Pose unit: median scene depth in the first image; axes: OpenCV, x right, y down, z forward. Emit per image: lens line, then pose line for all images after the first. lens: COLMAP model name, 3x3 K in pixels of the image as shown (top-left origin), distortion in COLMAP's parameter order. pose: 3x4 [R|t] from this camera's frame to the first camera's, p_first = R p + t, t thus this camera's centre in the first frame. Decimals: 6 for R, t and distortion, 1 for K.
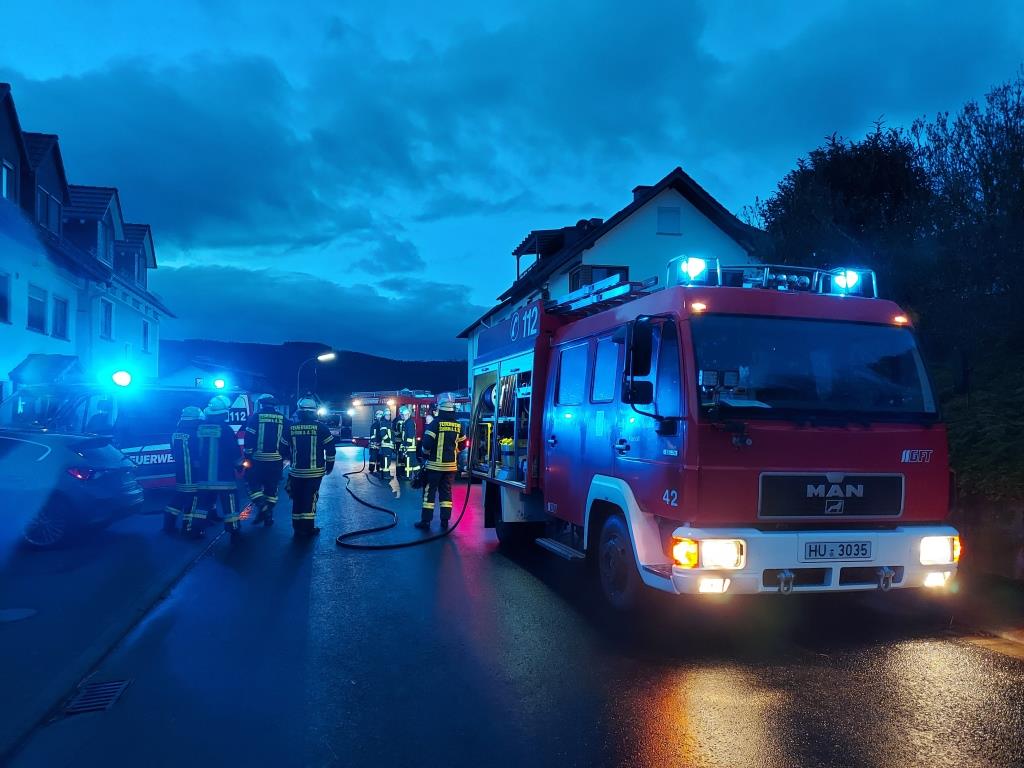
lens RADIAL K [[761.3, 0, 518.6], [0, 761.3, 386.7], [0, 0, 1]] dist [0.064385, -0.063318]
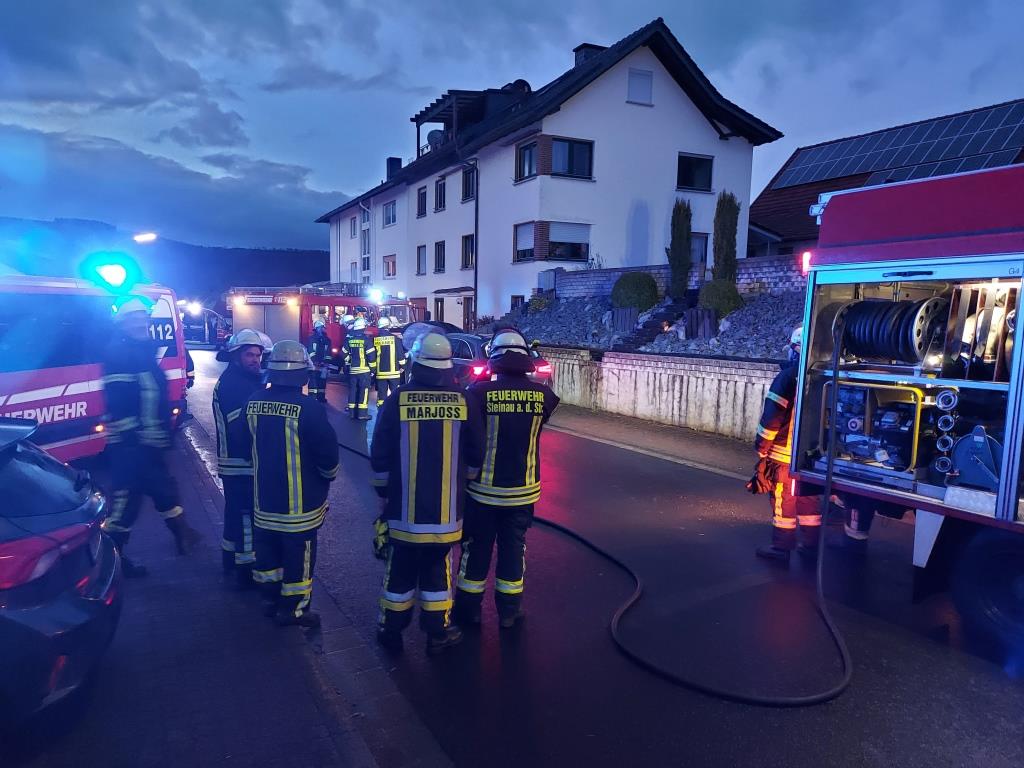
lens RADIAL K [[761.3, 0, 518.6], [0, 761.3, 386.7], [0, 0, 1]] dist [0.064385, -0.063318]
pose [[0.974169, -0.004222, 0.225782, -0.511645], [-0.026344, 0.990874, 0.132194, -0.011285], [-0.224280, -0.134728, 0.965167, 0.798468]]
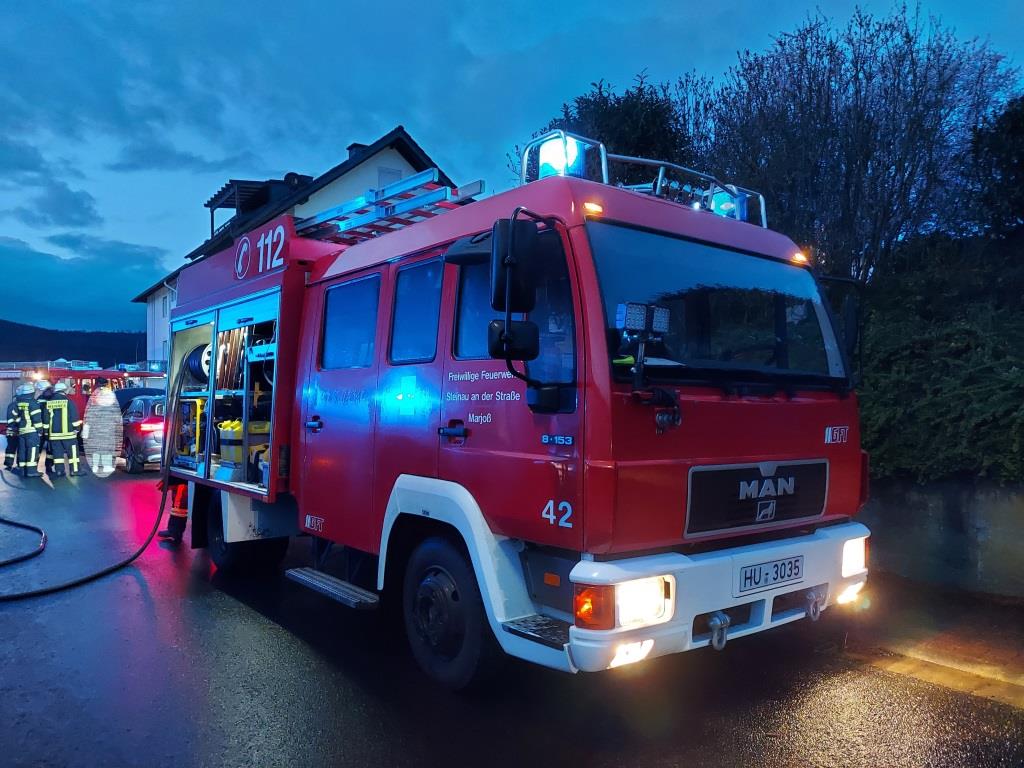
lens RADIAL K [[761.3, 0, 518.6], [0, 761.3, 386.7], [0, 0, 1]] dist [0.064385, -0.063318]
pose [[0.926274, -0.001015, 0.376849, -0.041344], [-0.009864, 0.999588, 0.026938, 0.018468], [-0.376721, -0.028669, 0.925883, 0.302778]]
